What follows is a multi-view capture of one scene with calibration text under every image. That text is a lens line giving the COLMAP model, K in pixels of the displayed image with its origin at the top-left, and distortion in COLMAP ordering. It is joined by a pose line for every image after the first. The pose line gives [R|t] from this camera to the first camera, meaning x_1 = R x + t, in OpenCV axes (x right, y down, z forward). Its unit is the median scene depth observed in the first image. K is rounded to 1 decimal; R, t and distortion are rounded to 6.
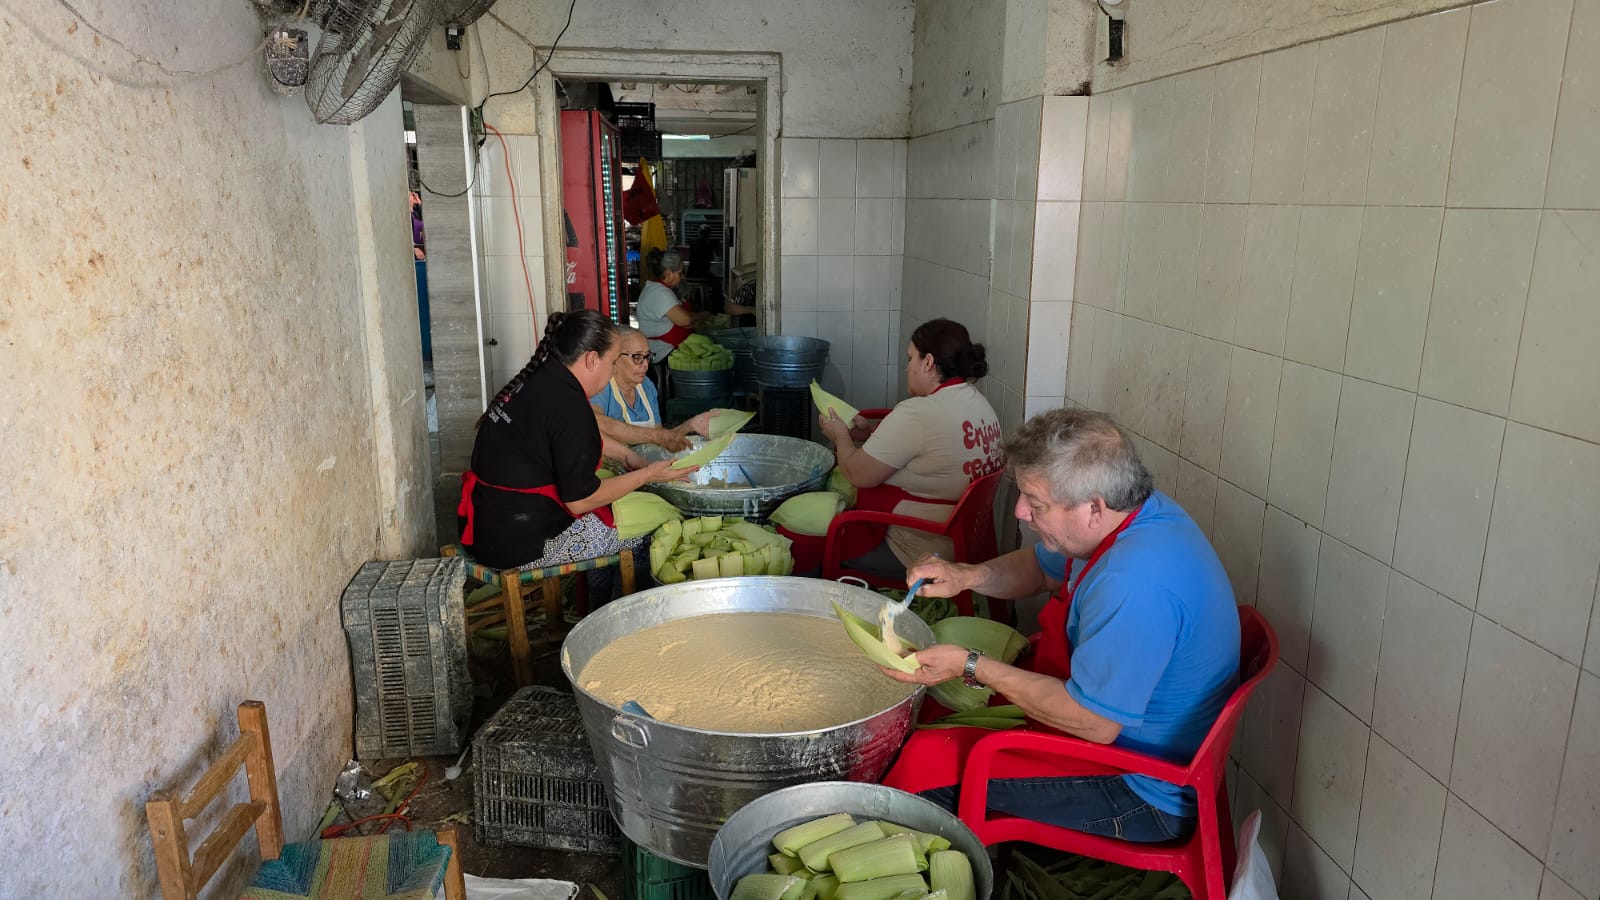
lens RADIAL K [[1043.0, 0, 793.6], [0, 1043.0, 420.8], [0, 0, 1]] dist [0.018208, -0.014699]
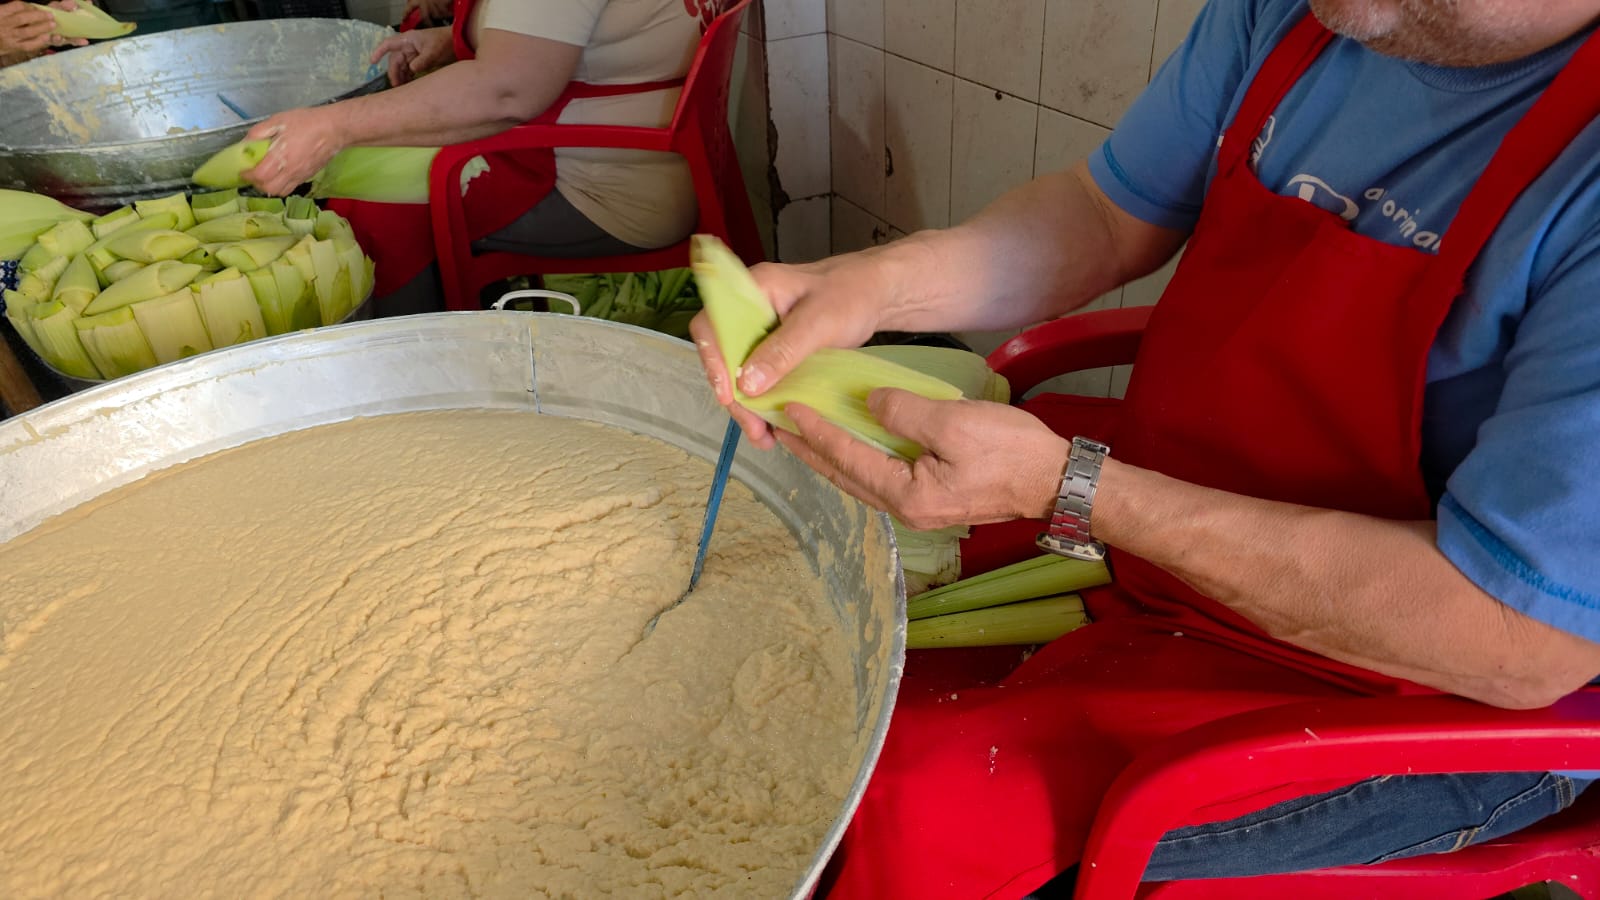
lens RADIAL K [[1043.0, 0, 705.2], [0, 1043.0, 388.2], [0, 0, 1]] dist [0.018208, -0.014699]
pose [[0.934700, -0.231539, 0.269678, 0.000646], [0.134168, 0.932426, 0.335531, 0.049614], [-0.329144, -0.277439, 0.902603, 0.508772]]
